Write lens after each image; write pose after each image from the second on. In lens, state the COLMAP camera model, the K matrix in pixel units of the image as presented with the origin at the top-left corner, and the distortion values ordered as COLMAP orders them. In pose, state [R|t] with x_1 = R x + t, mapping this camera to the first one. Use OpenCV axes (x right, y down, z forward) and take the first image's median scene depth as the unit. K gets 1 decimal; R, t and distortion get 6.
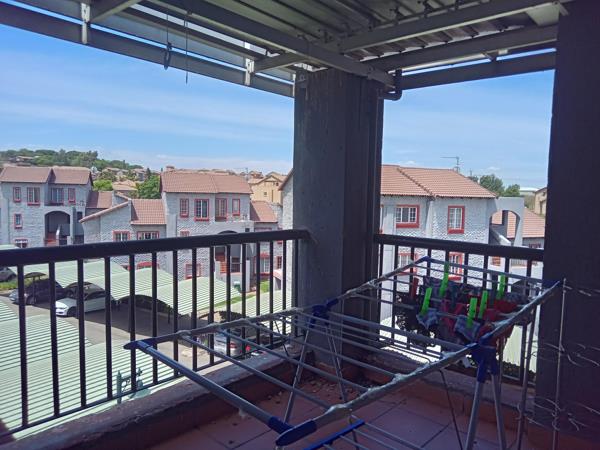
lens RADIAL K [[451.4, 0, 300.0], [0, 451.4, 225.0], [0, 0, 1]] dist [0.067009, -0.096154]
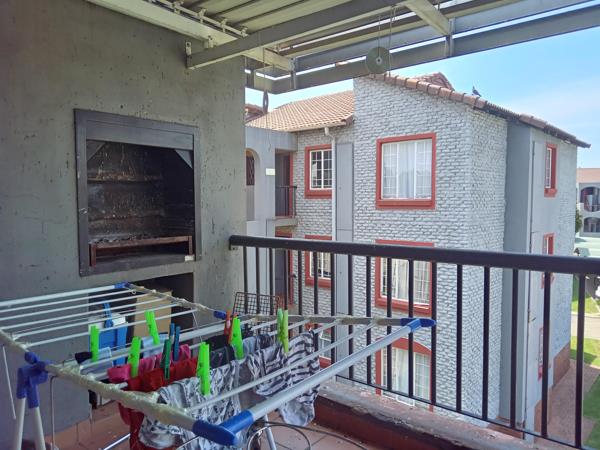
lens RADIAL K [[460.7, 0, 300.0], [0, 460.7, 225.0], [0, 0, 1]] dist [0.006687, 0.001980]
pose [[0.034253, 0.045335, -0.998384, 0.564775], [-0.067274, 0.996809, 0.042955, -0.033896], [0.997146, 0.065694, 0.037194, 0.641238]]
